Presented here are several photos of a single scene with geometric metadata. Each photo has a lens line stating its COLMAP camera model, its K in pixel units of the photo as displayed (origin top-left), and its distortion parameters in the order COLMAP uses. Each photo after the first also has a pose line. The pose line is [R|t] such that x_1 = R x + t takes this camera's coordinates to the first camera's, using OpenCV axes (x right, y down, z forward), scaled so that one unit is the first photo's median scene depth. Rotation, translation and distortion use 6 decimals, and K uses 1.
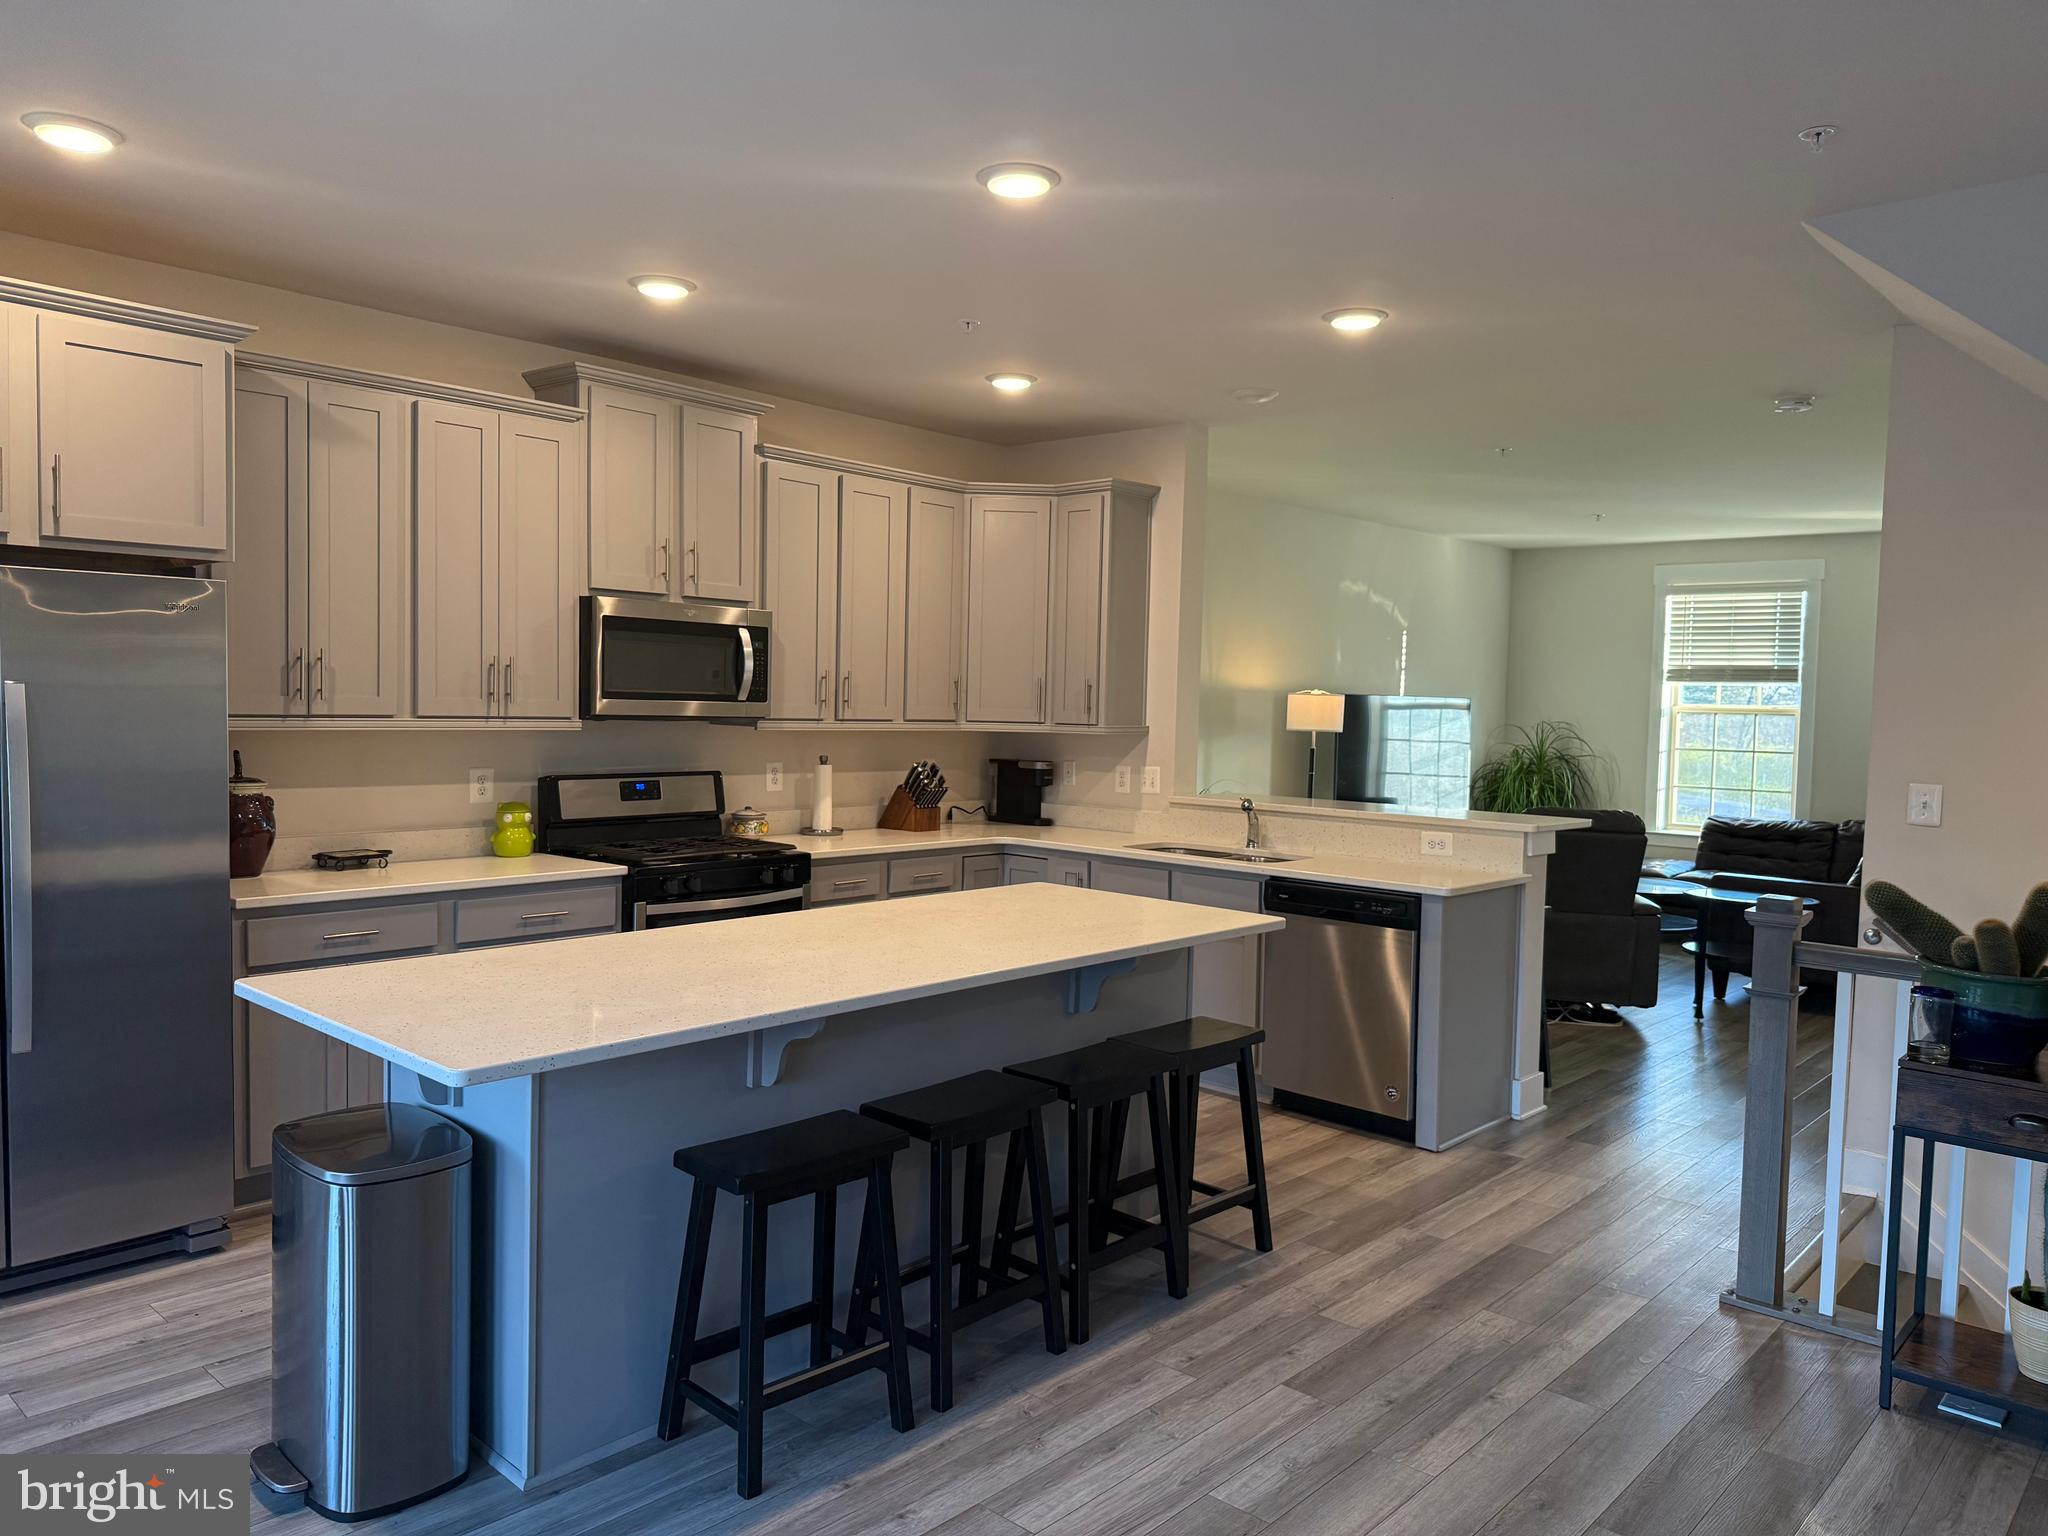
lens RADIAL K [[1440.6, 0, 1029.4], [0, 1440.6, 770.9], [0, 0, 1]] dist [0.108210, -0.147586]
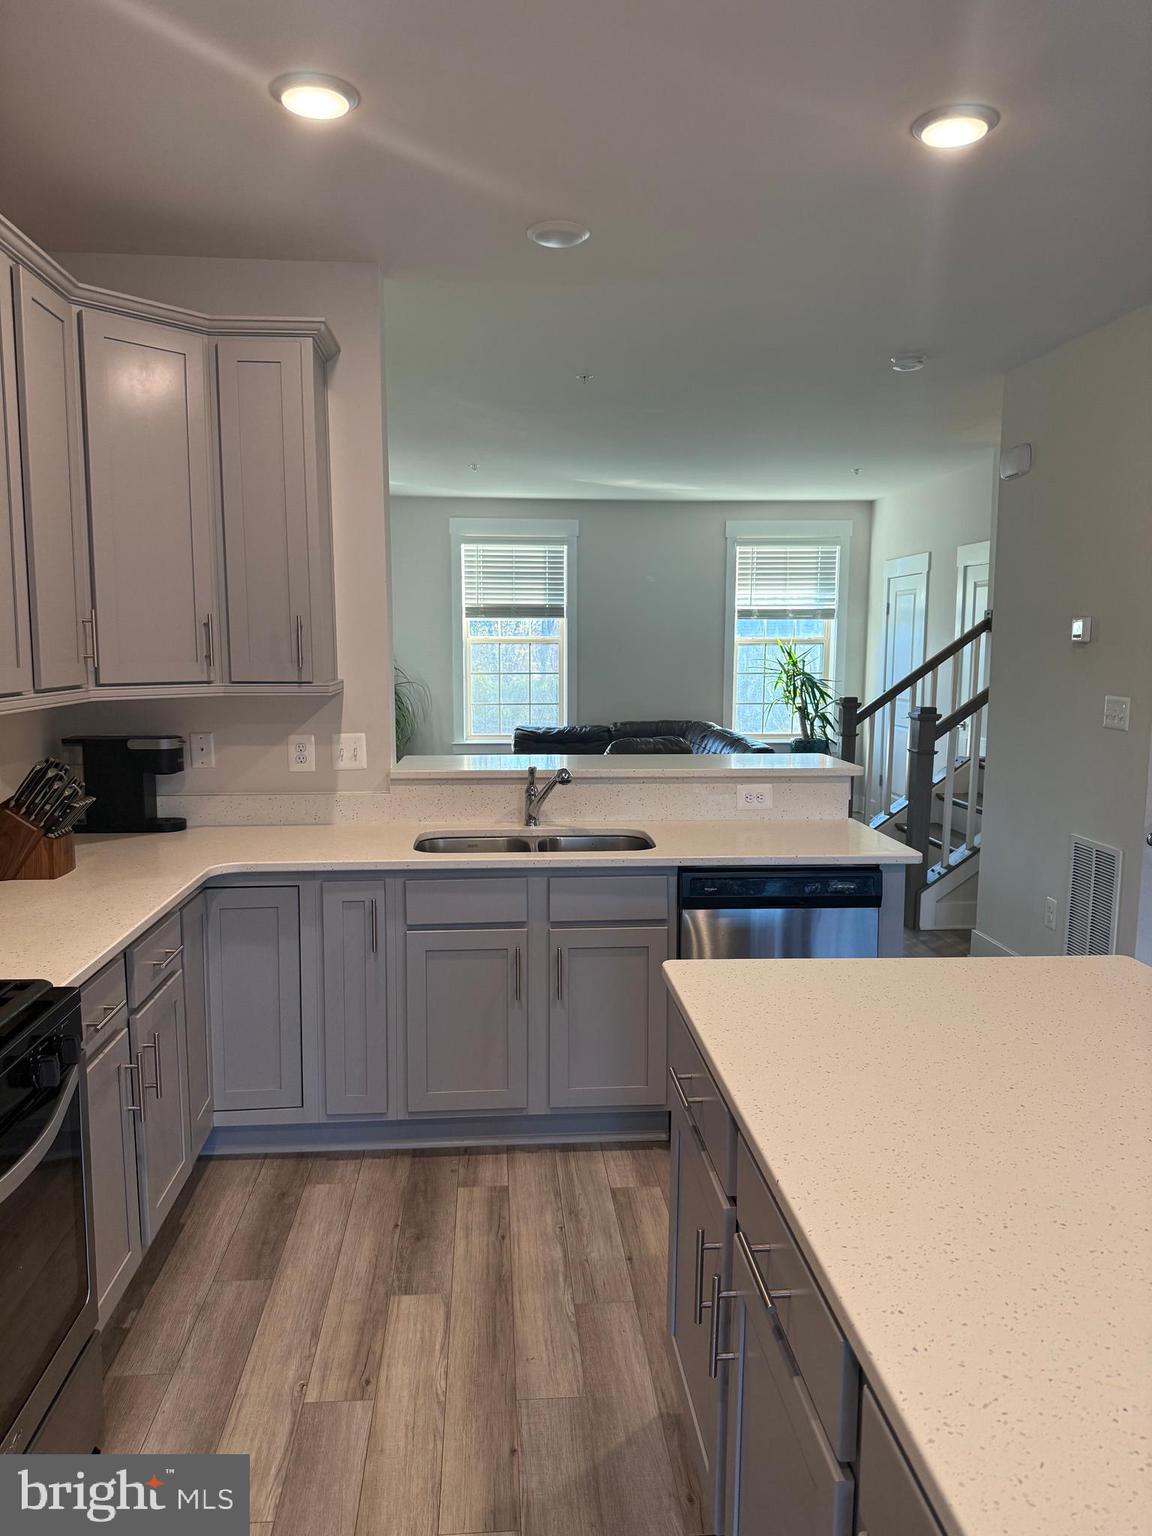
lens RADIAL K [[1080.4, 0, 573.6], [0, 1080.4, 767.4], [0, 0, 1]] dist [0.108210, -0.147586]
pose [[0.692377, -0.107517, 0.713481, -0.155976], [0.053977, 0.993783, 0.097377, -0.022232], [-0.719515, -0.028910, 0.693875, 0.337599]]
